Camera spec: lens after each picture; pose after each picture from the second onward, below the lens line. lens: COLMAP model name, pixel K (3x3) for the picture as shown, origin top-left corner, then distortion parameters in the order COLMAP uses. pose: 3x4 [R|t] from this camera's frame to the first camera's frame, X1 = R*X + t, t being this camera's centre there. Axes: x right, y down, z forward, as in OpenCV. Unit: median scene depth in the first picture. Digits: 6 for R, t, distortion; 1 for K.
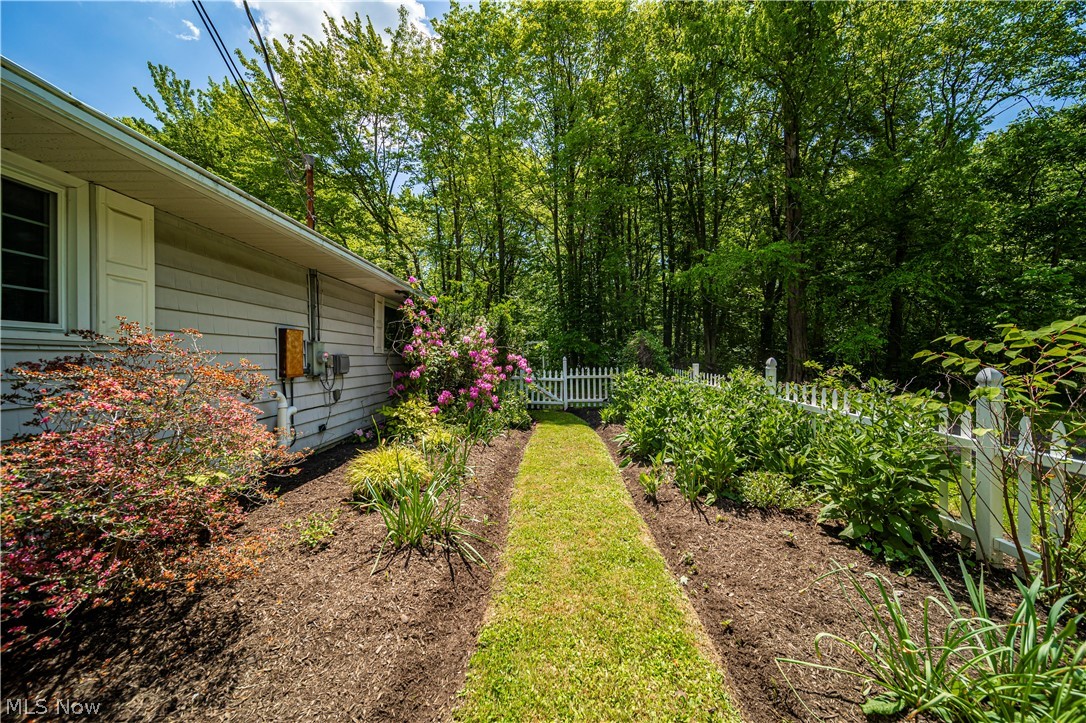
lens RADIAL K [[379.6, 0, 539.7], [0, 379.6, 358.4], [0, 0, 1]] dist [0.001112, -0.000174]
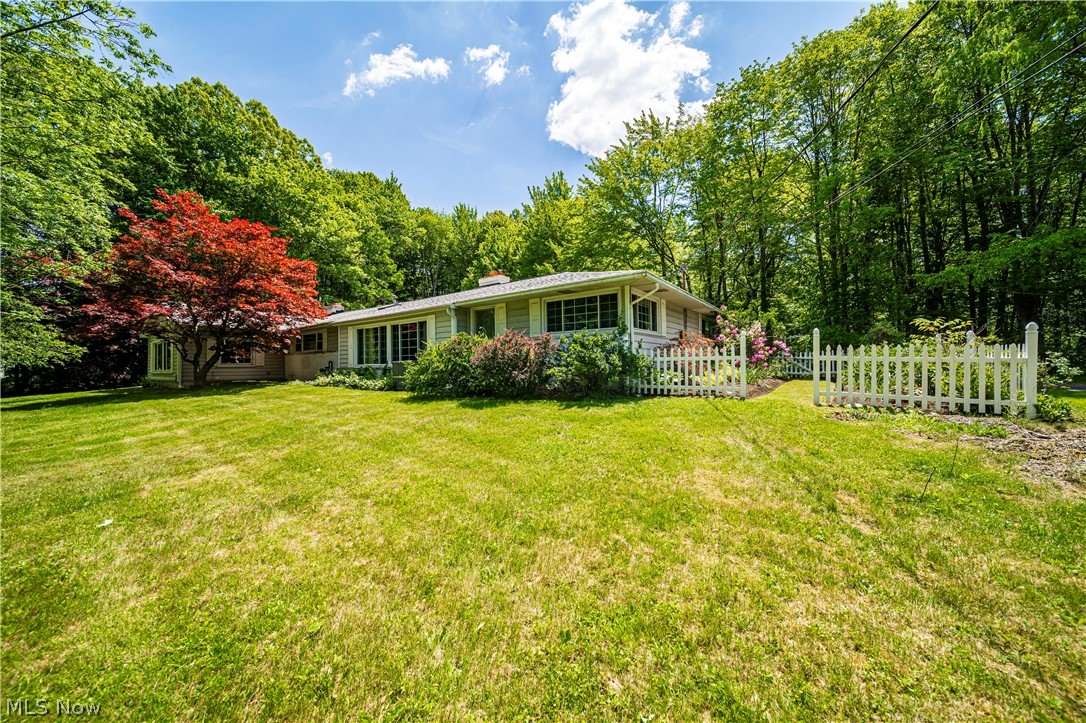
lens RADIAL K [[379.6, 0, 537.8], [0, 379.6, 354.1], [0, 0, 1]] dist [0.001112, -0.000174]
pose [[0.807032, -0.014062, -0.590341, 0.061256], [0.003105, 0.999804, -0.019571, 0.067578], [0.590500, 0.013961, 0.806917, -0.890423]]
